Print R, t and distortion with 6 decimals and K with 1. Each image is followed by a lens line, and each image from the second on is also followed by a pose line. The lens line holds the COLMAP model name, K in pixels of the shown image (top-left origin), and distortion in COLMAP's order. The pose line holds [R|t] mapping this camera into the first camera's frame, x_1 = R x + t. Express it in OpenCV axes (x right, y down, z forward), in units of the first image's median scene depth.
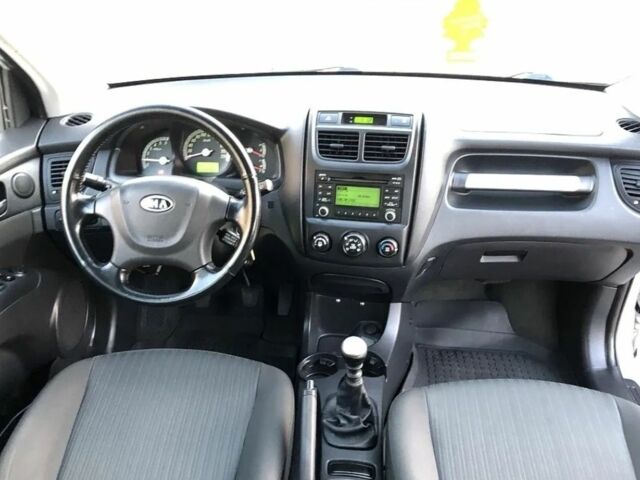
lens RADIAL K [[577.8, 0, 329.1], [0, 577.8, 240.3], [0, 0, 1]] dist [0.021702, 0.007149]
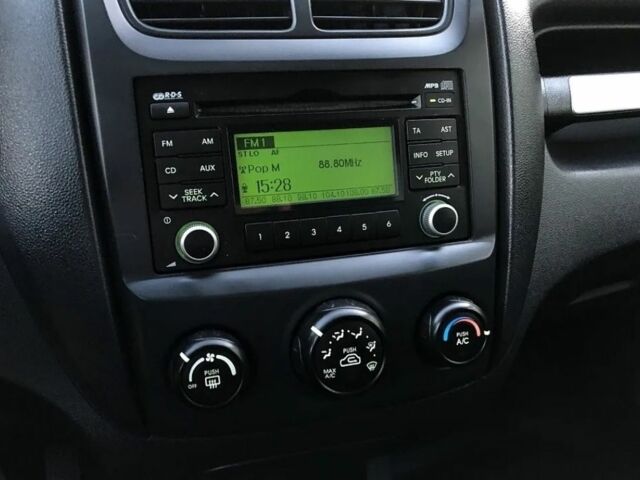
lens RADIAL K [[577.8, 0, 329.1], [0, 577.8, 240.3], [0, 0, 1]] dist [0.021702, 0.007149]
pose [[0.899034, -0.165476, 0.405409, -0.059520], [0.189702, 0.981638, -0.020006, -0.035654], [-0.394654, 0.094893, 0.913916, 0.756765]]
